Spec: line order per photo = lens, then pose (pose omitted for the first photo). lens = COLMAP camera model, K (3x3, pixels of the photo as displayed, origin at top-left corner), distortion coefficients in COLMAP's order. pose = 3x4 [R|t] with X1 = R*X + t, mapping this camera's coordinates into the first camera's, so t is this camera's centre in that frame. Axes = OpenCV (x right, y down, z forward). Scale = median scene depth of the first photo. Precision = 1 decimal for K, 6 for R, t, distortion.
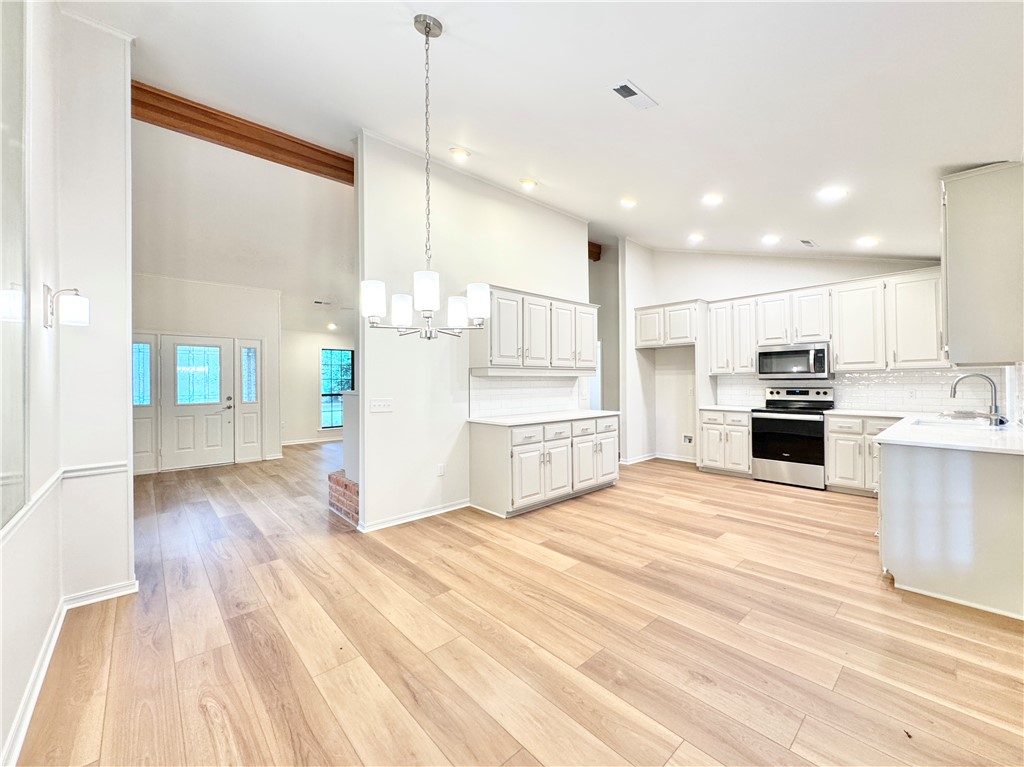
lens RADIAL K [[412.9, 0, 514.0], [0, 412.9, 379.1], [0, 0, 1]] dist [-0.002439, -0.000200]
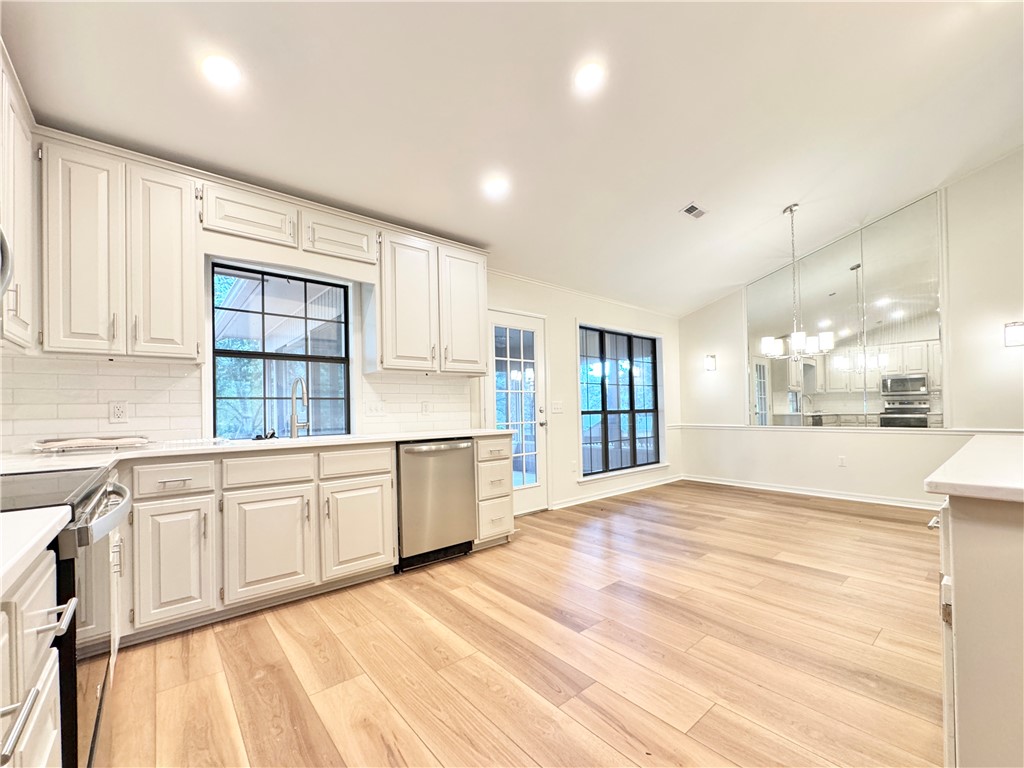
lens RADIAL K [[422.8, 0, 516.7], [0, 422.8, 406.3], [0, 0, 1]] dist [-0.000657, 0.000042]
pose [[-0.999215, 0.028102, 0.027925, 0.491606], [0.027629, 0.999470, -0.017200, 0.054139], [-0.028393, -0.016415, -0.999462, 1.362367]]
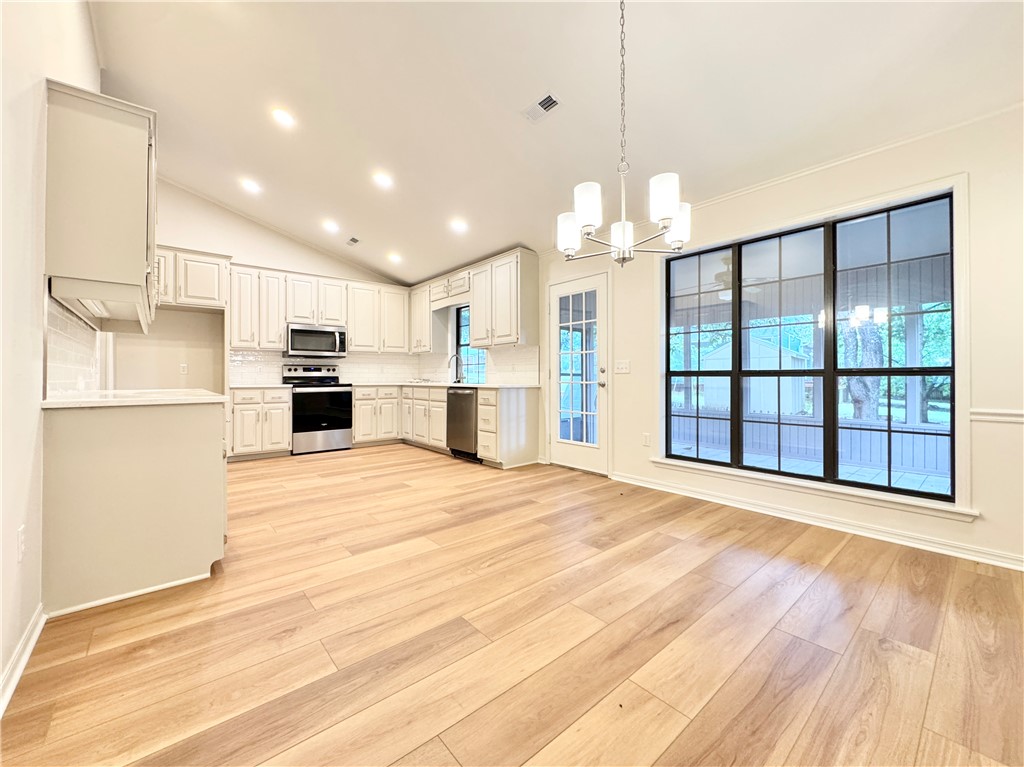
lens RADIAL K [[413.4, 0, 512.2], [0, 413.4, 375.2], [0, 0, 1]] dist [-0.001385, 0.000002]
pose [[0.030264, 0.012524, 0.999463, -0.484852], [-0.003929, 0.999915, -0.012411, 0.071831], [-0.999534, -0.003551, 0.030311, 0.524813]]
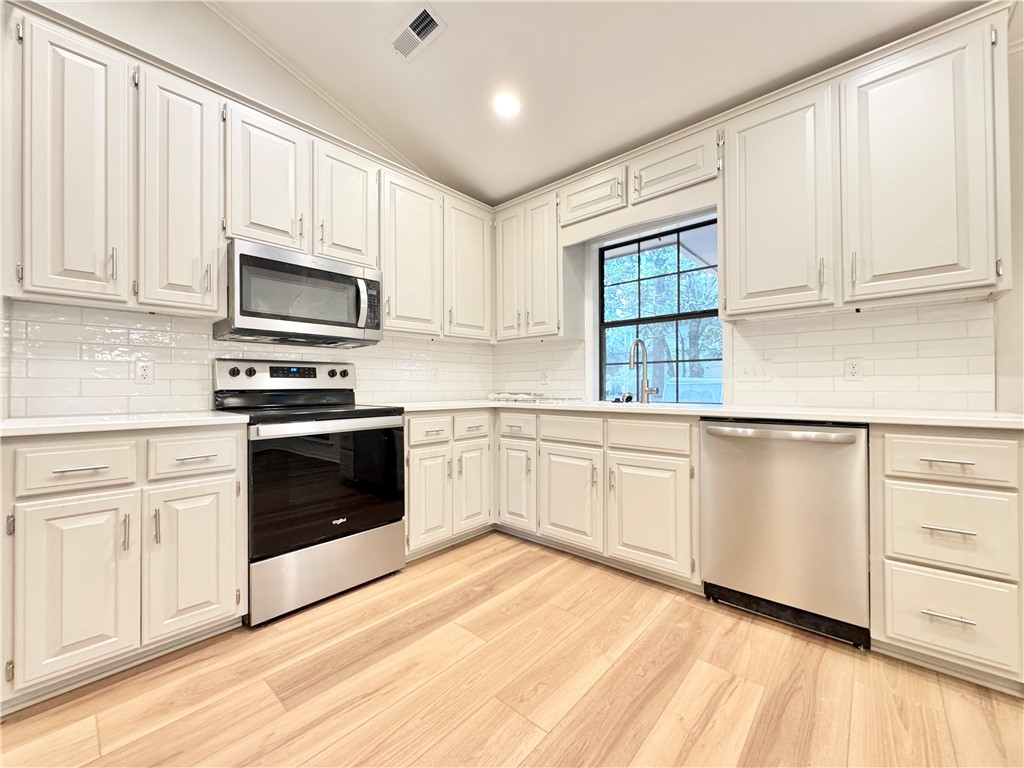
lens RADIAL K [[408.0, 0, 512.0], [0, 408.0, 384.0], [0, 0, 1]] dist [-0.002871, -0.000360]
pose [[-0.106712, 0.014294, 0.994187, 0.276587], [-0.000333, 0.999896, -0.014412, 0.062519], [-0.994290, -0.001869, -0.106696, 0.987024]]
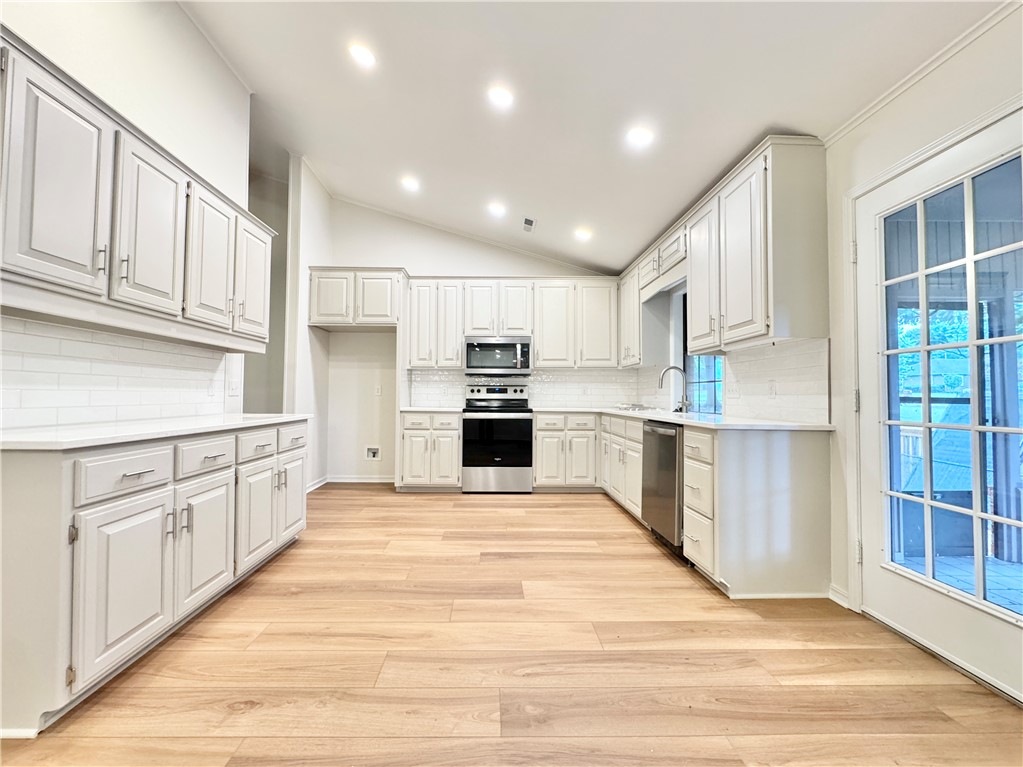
lens RADIAL K [[427.1, 0, 496.1], [0, 427.1, 383.3], [0, 0, 1]] dist [-0.001510, -0.000241]
pose [[0.661342, 0.035496, 0.749244, -0.036885], [-0.017077, 0.999333, -0.032271, 0.057202], [-0.749890, 0.008547, 0.661507, 0.447661]]
